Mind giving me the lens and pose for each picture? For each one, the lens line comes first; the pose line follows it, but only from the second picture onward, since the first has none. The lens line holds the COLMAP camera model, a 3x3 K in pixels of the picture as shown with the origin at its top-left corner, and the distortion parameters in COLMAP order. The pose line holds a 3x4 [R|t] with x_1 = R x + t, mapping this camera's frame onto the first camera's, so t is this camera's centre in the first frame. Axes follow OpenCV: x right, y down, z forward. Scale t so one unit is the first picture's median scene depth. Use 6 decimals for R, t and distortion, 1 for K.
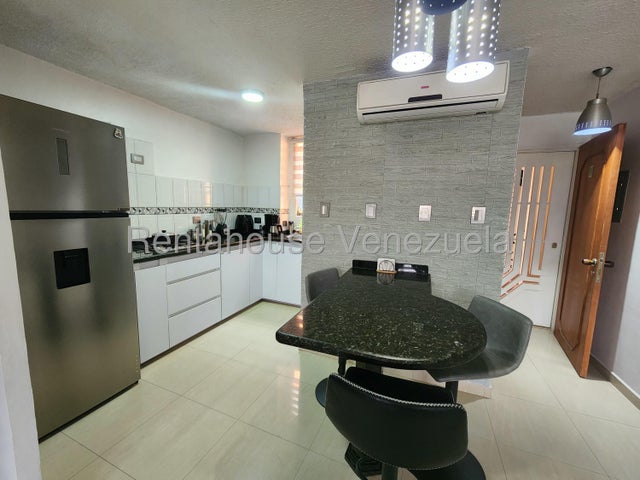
lens RADIAL K [[263.7, 0, 320.9], [0, 263.7, 238.7], [0, 0, 1]] dist [0.002196, 0.000443]
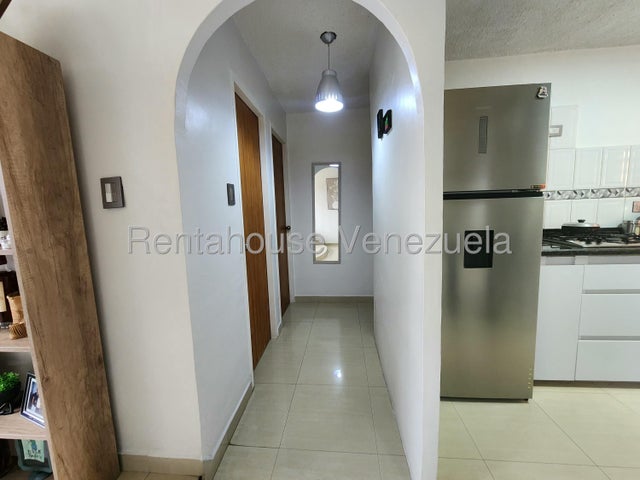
lens RADIAL K [[263.7, 0, 320.9], [0, 263.7, 238.7], [0, 0, 1]] dist [0.002196, 0.000443]
pose [[0.304010, 0.074180, -0.949776, -0.102419], [-0.072150, 0.995893, 0.054688, 0.031365], [0.949933, 0.051901, 0.308114, 0.076697]]
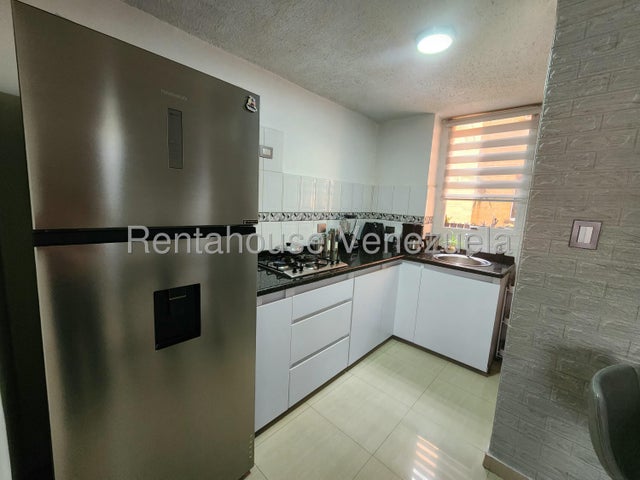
lens RADIAL K [[263.7, 0, 320.9], [0, 263.7, 238.7], [0, 0, 1]] dist [0.002196, 0.000443]
pose [[0.937129, 0.071924, -0.341492, -0.222168], [-0.070361, 0.997377, 0.016977, -0.059003], [0.341817, 0.008118, 0.939731, 0.277388]]
